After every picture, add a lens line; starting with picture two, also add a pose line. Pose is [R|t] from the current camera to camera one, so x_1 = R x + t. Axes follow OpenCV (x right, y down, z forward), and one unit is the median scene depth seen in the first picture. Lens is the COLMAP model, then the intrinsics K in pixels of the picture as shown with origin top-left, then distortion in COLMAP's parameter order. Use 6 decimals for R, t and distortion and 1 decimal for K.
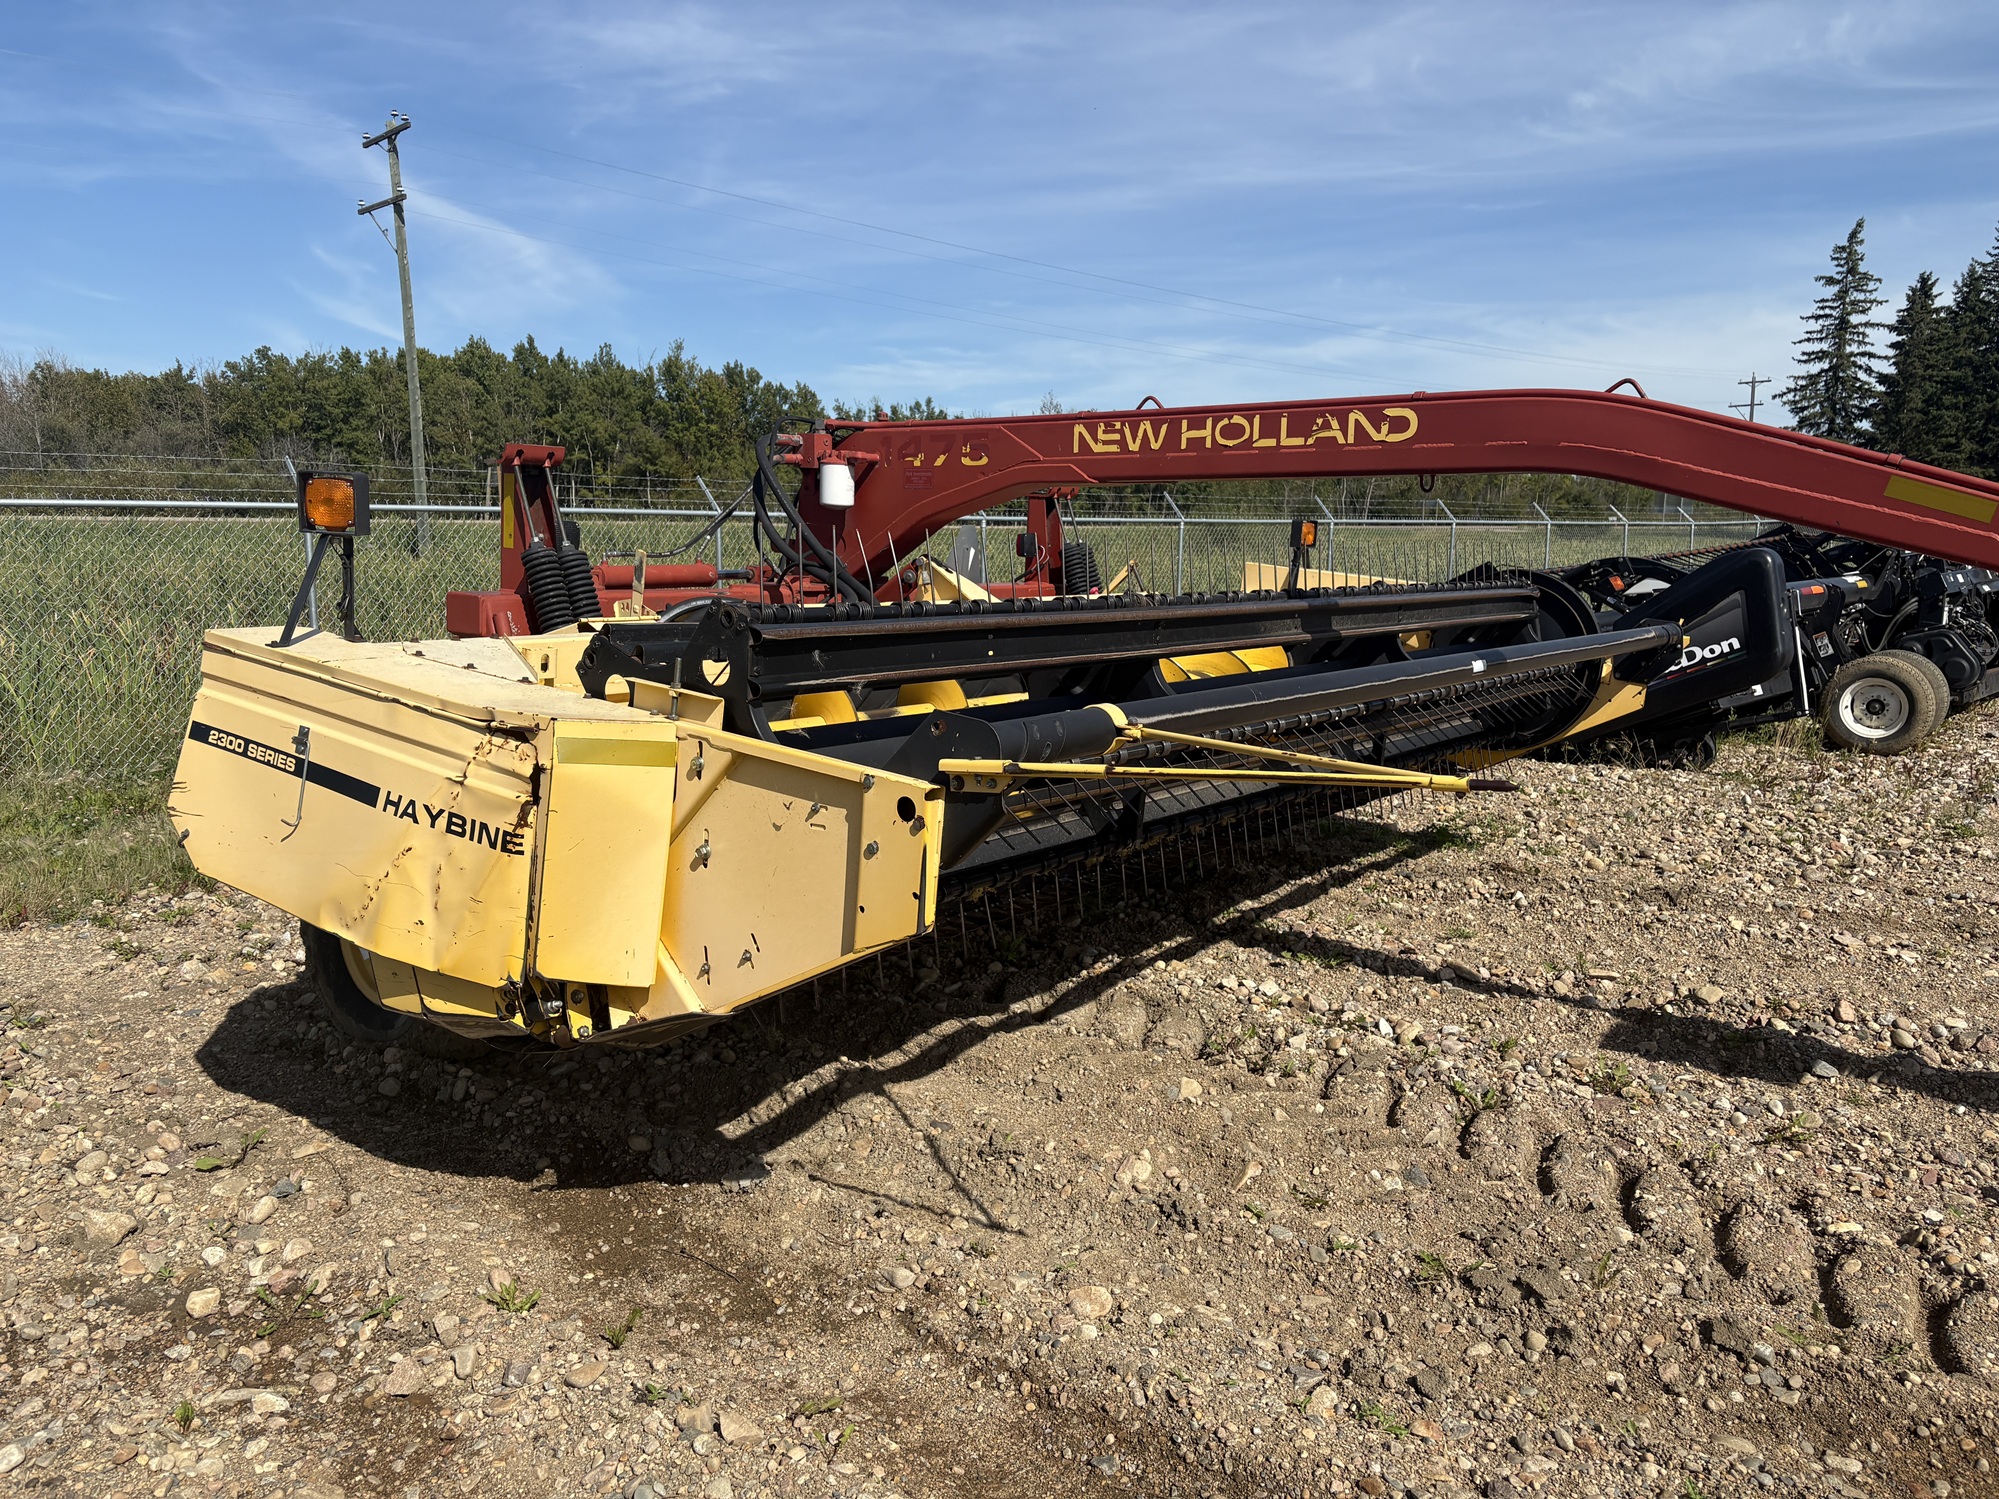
lens RADIAL K [[1497.0, 0, 1003.7], [0, 1497.0, 777.6], [0, 0, 1]] dist [0.076993, -0.078411]
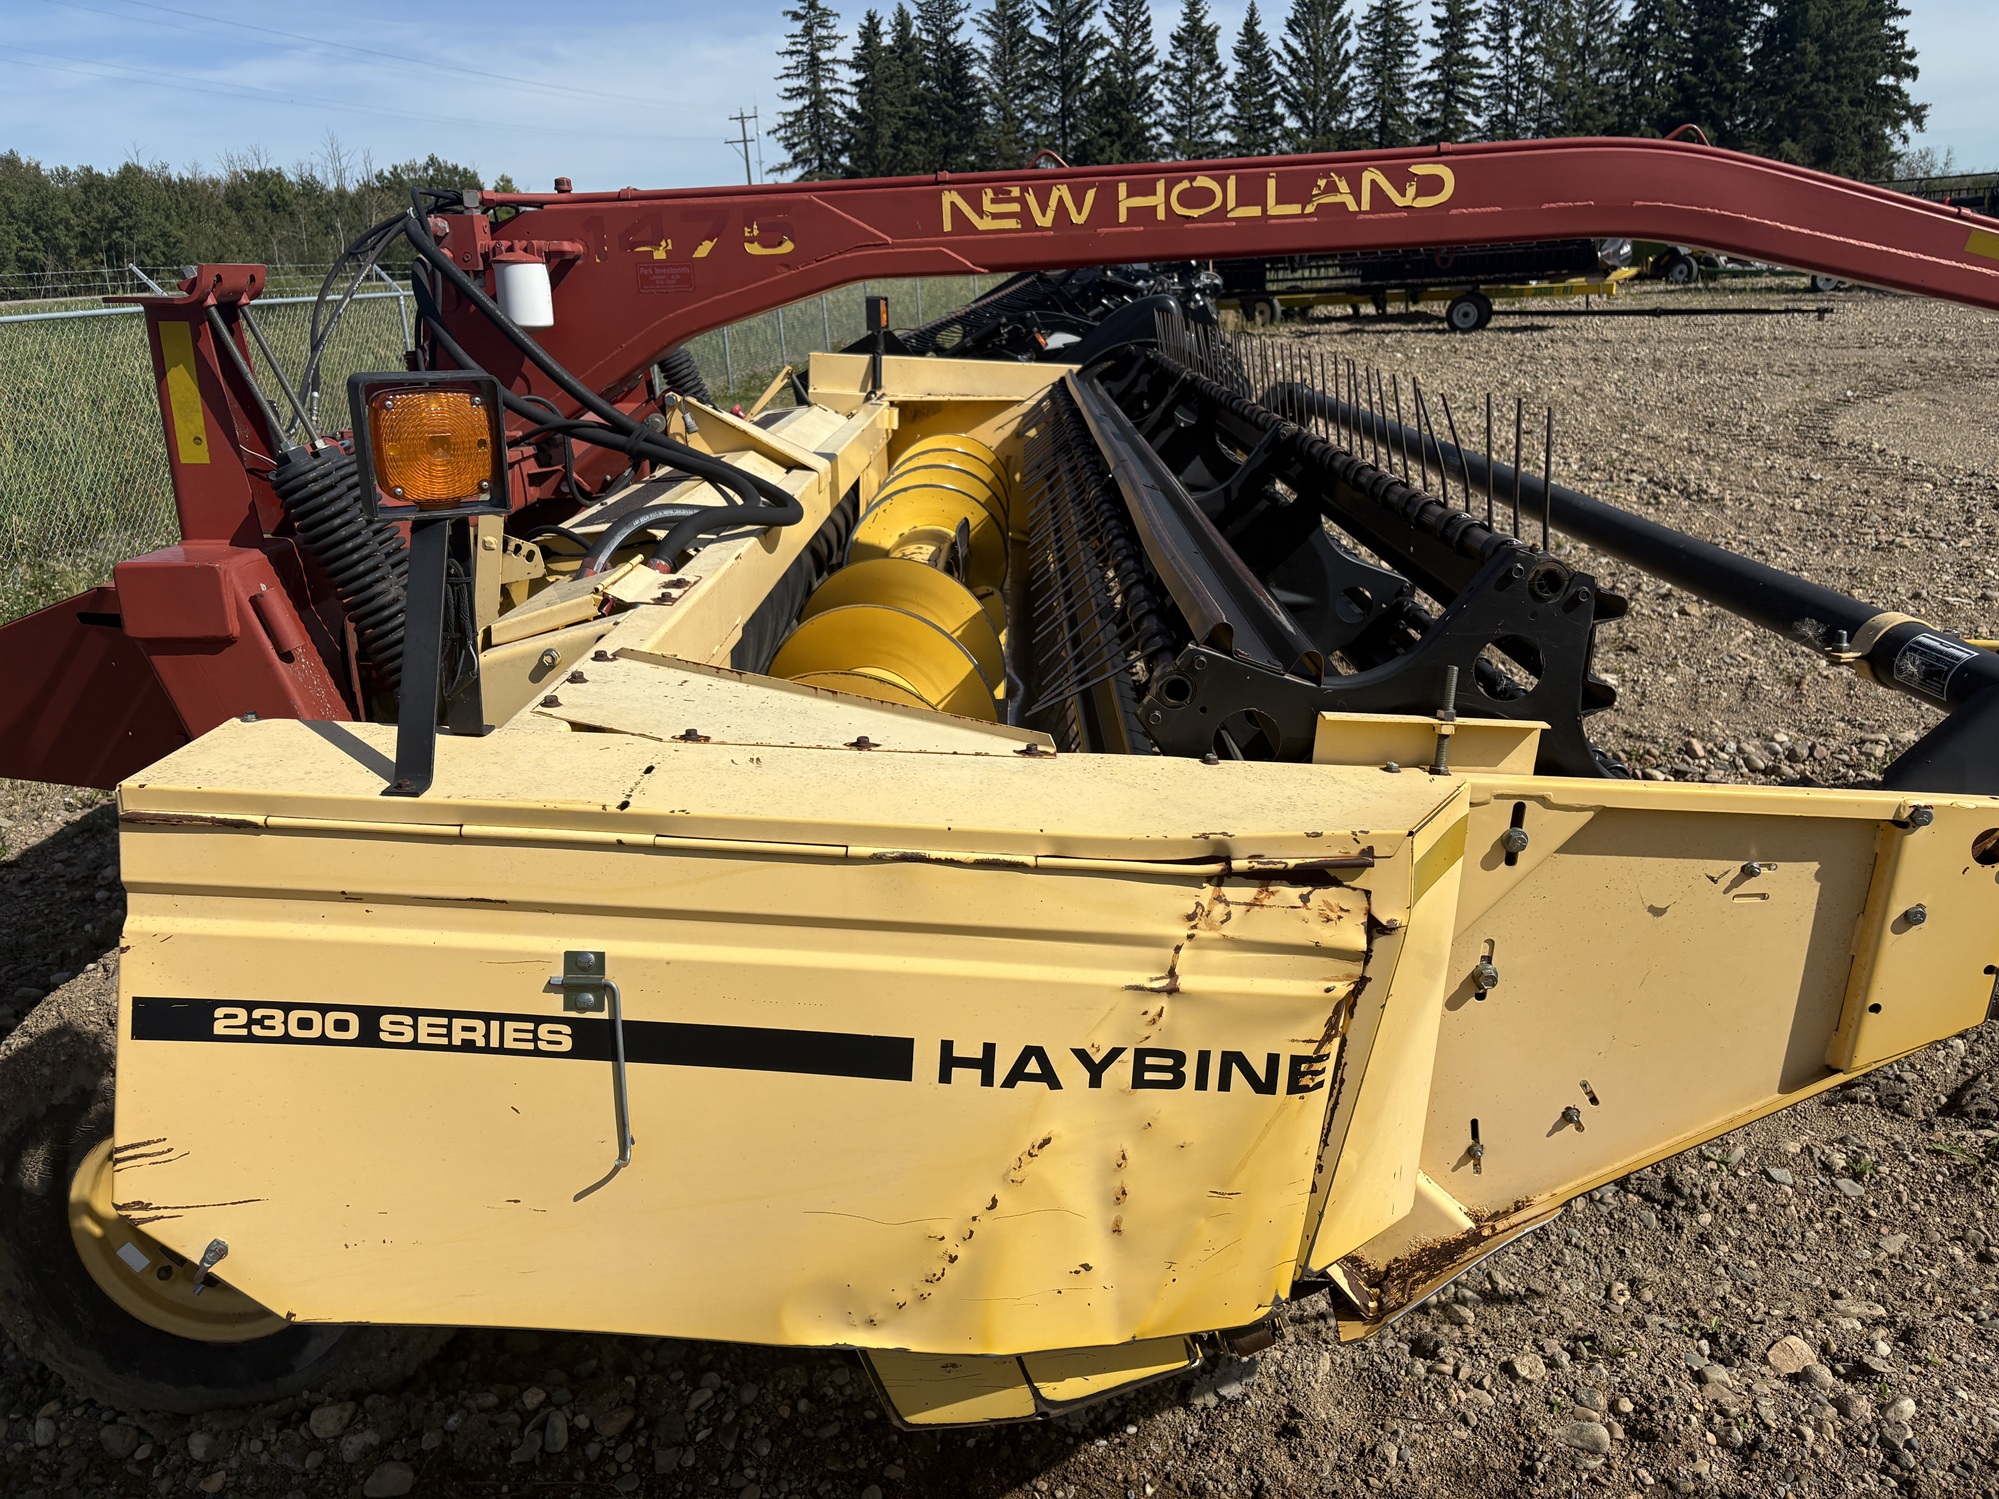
lens RADIAL K [[1519.0, 0, 1011.1], [0, 1519.0, 761.6], [0, 0, 1]] dist [0.039669, -0.036547]
pose [[0.810929, -0.228124, 0.538844, -0.169448], [0.148135, 0.970912, 0.188109, -0.044930], [-0.566083, -0.072722, 0.821134, 0.158130]]
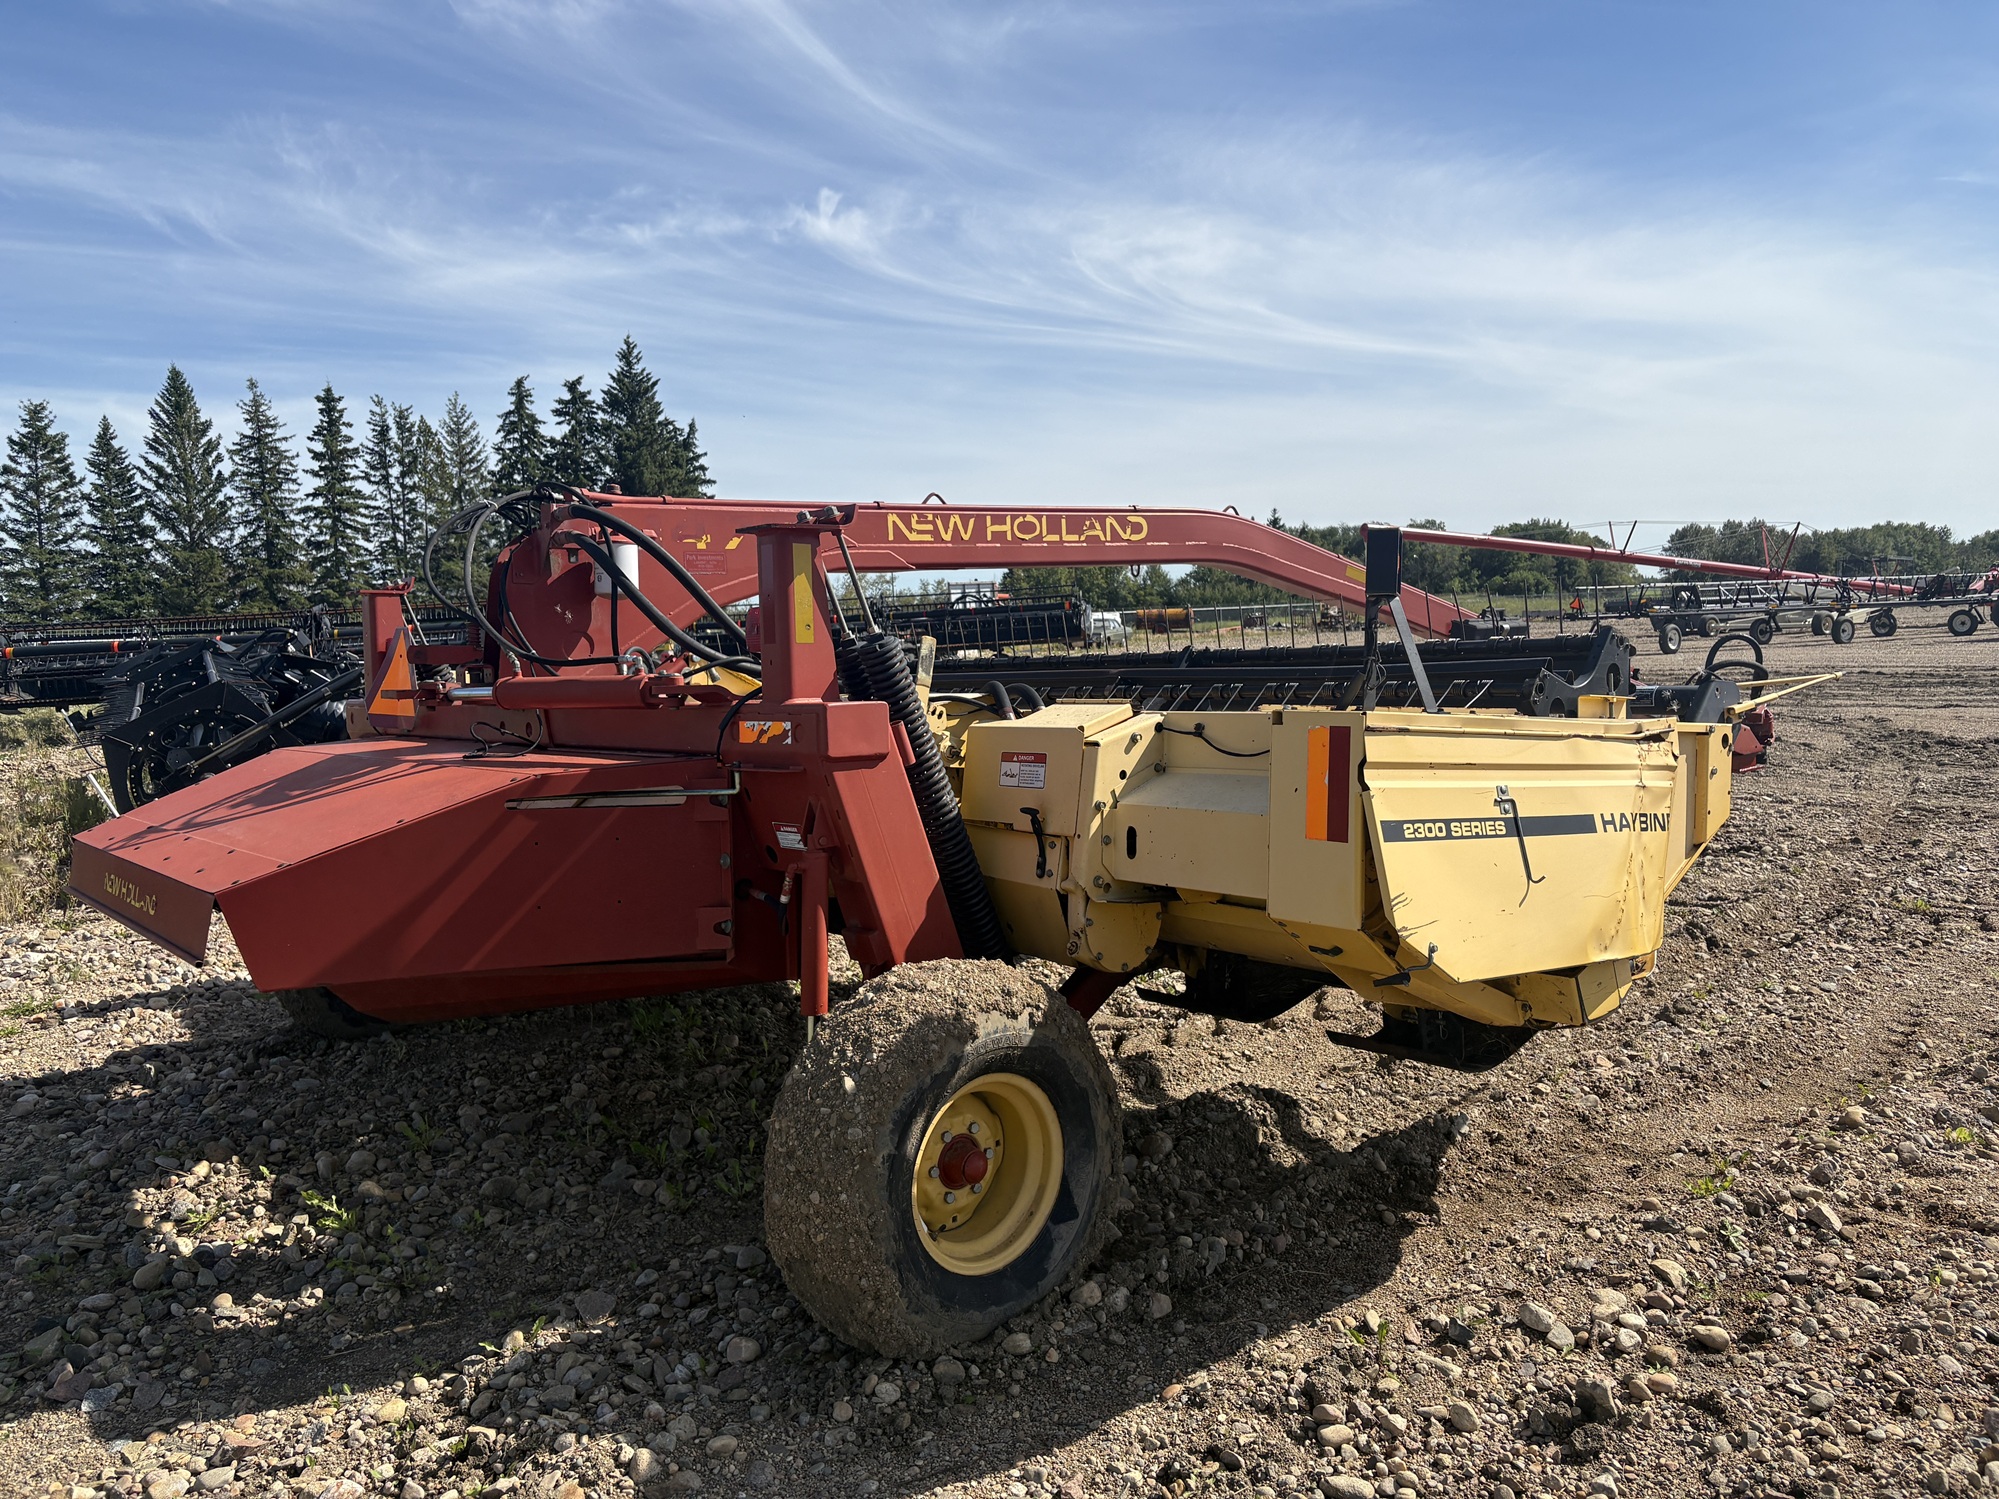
lens RADIAL K [[1458.5, 0, 1047.5], [0, 1458.5, 750.5], [0, 0, 1]] dist [0.121234, -0.107611]
pose [[0.220496, -0.105079, 0.969711, -0.413742], [0.204224, 0.977118, 0.059444, -0.049176], [-0.953768, 0.184931, 0.236911, 0.300619]]
